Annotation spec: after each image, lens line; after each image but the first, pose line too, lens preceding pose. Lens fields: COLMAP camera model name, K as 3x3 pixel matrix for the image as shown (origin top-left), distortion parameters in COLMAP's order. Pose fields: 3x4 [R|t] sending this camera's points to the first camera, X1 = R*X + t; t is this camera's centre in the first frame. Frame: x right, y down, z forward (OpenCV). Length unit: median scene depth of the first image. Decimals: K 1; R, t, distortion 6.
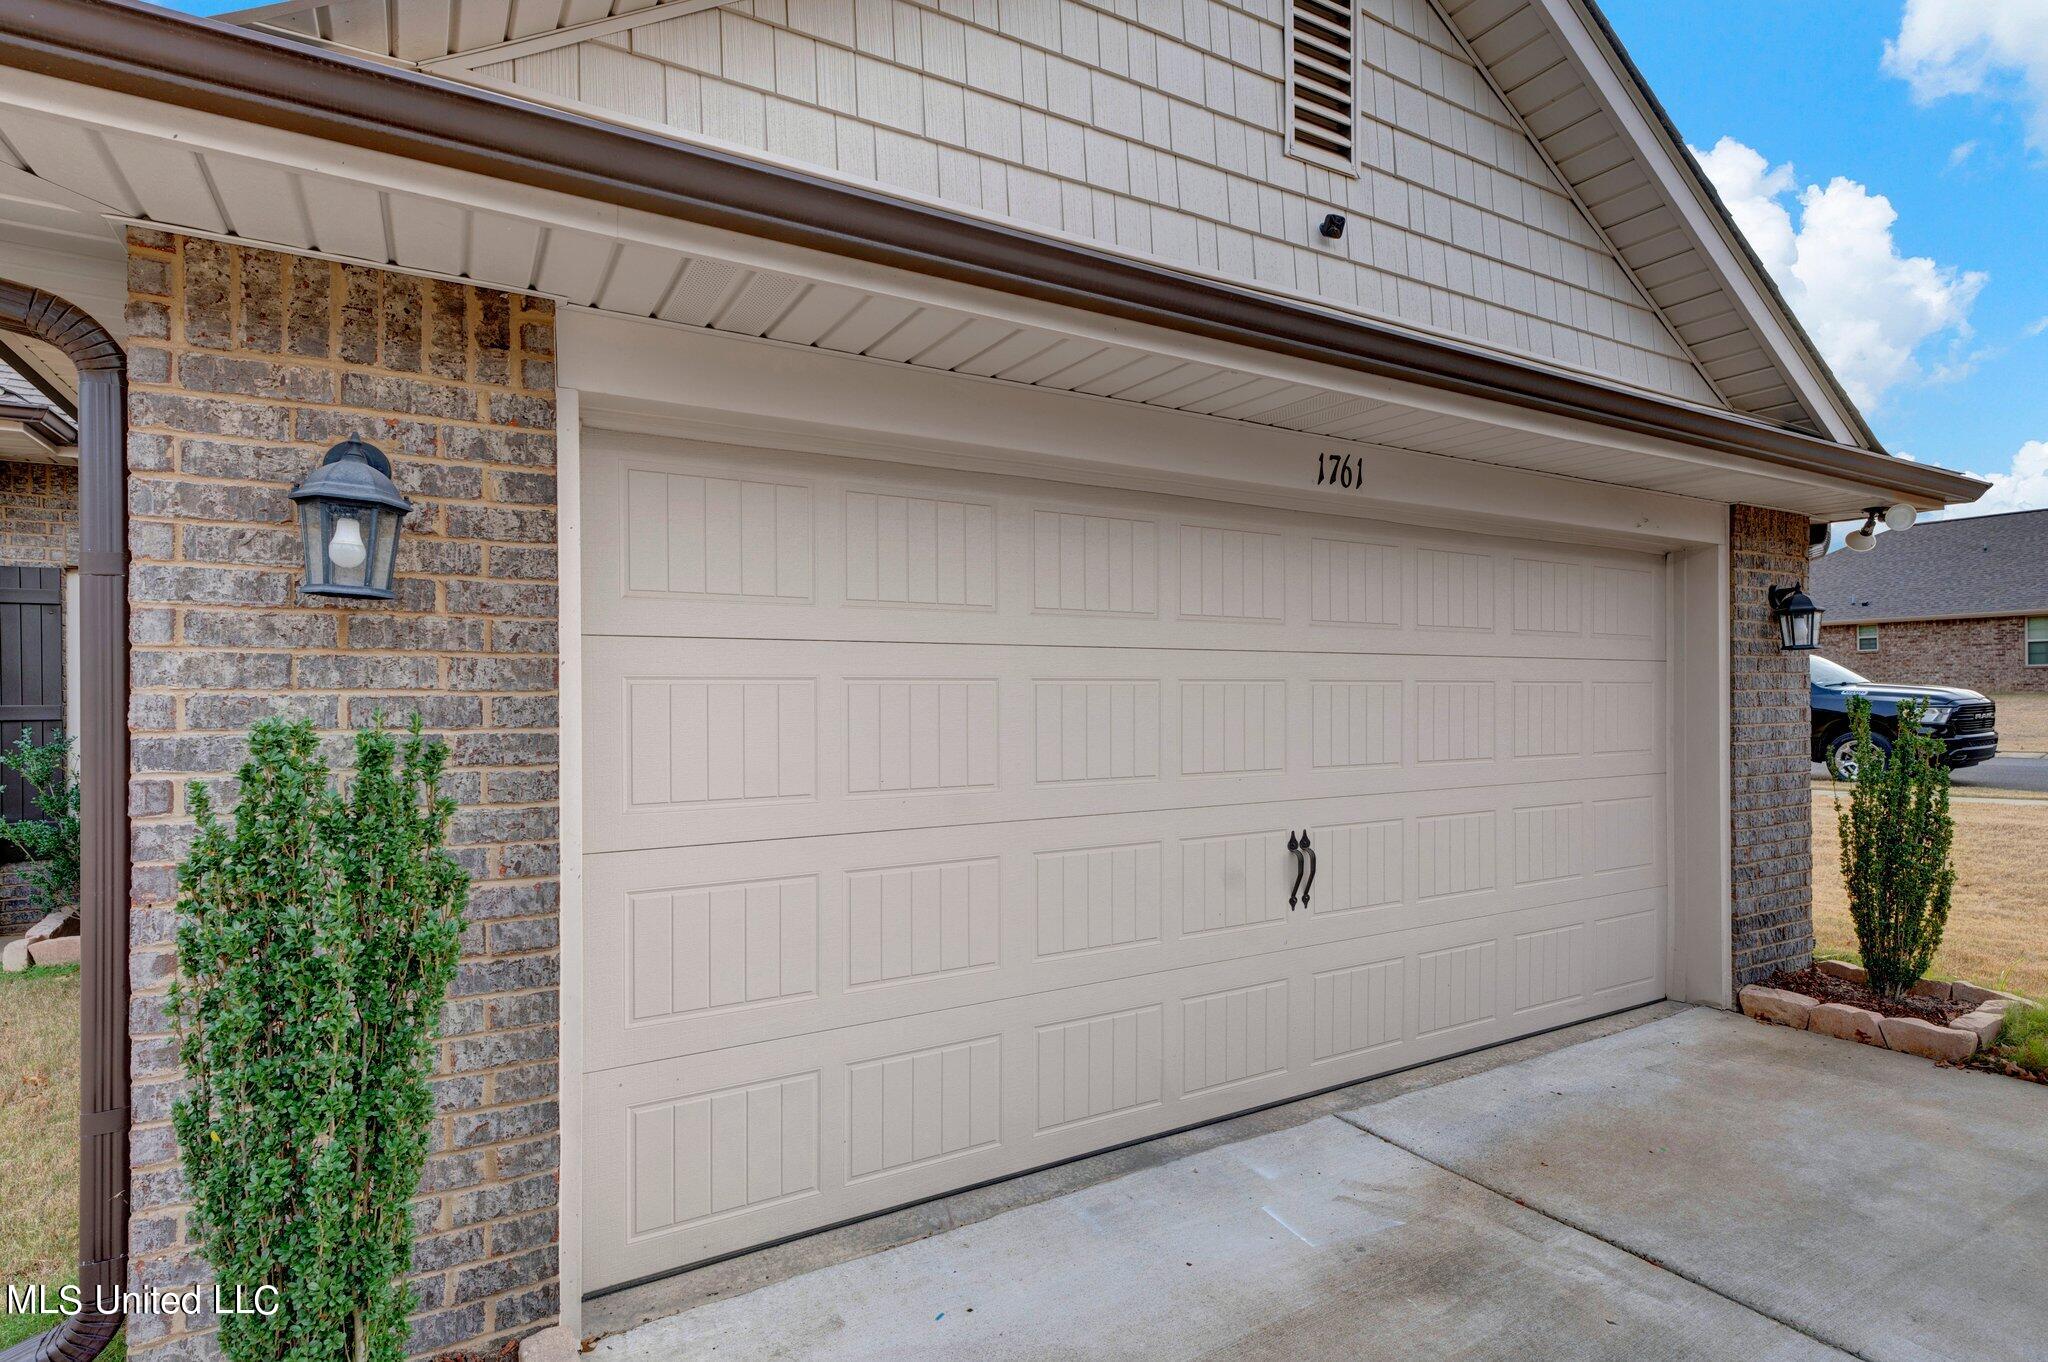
lens RADIAL K [[1047.2, 0, 1018.8], [0, 1047.2, 694.9], [0, 0, 1]] dist [0.002163, 0.000426]
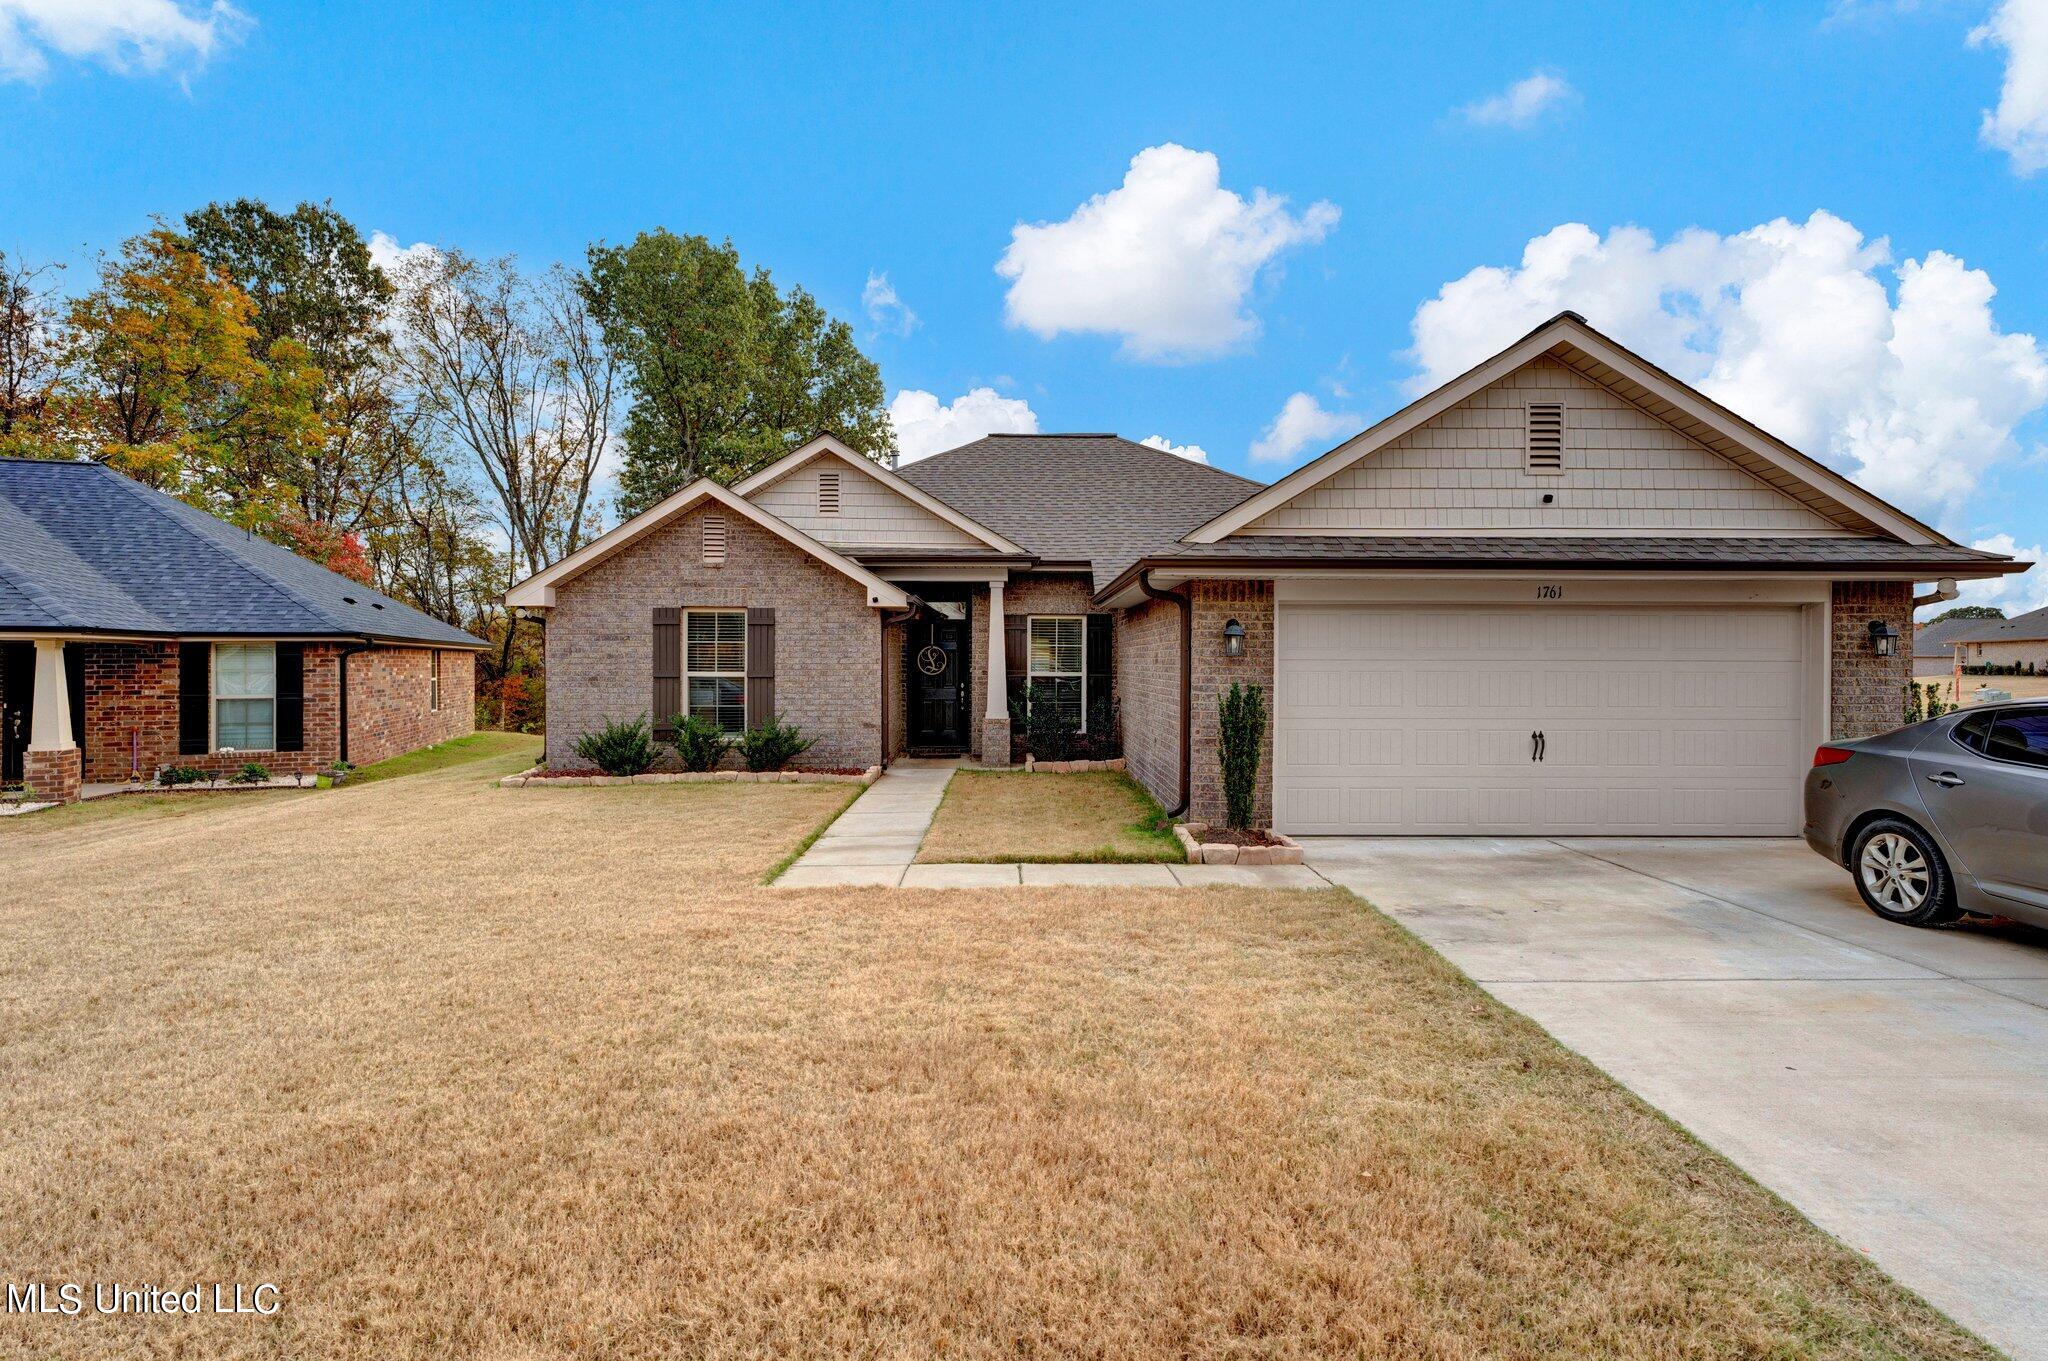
lens RADIAL K [[971.4, 0, 1024.3], [0, 971.4, 668.6], [0, 0, 1]] dist [0.002105, 0.000268]
pose [[0.864196, 0.011833, -0.503017, 0.402105], [-0.006116, 0.999897, 0.013013, -0.047413], [0.503119, -0.008169, 0.864179, -1.779346]]
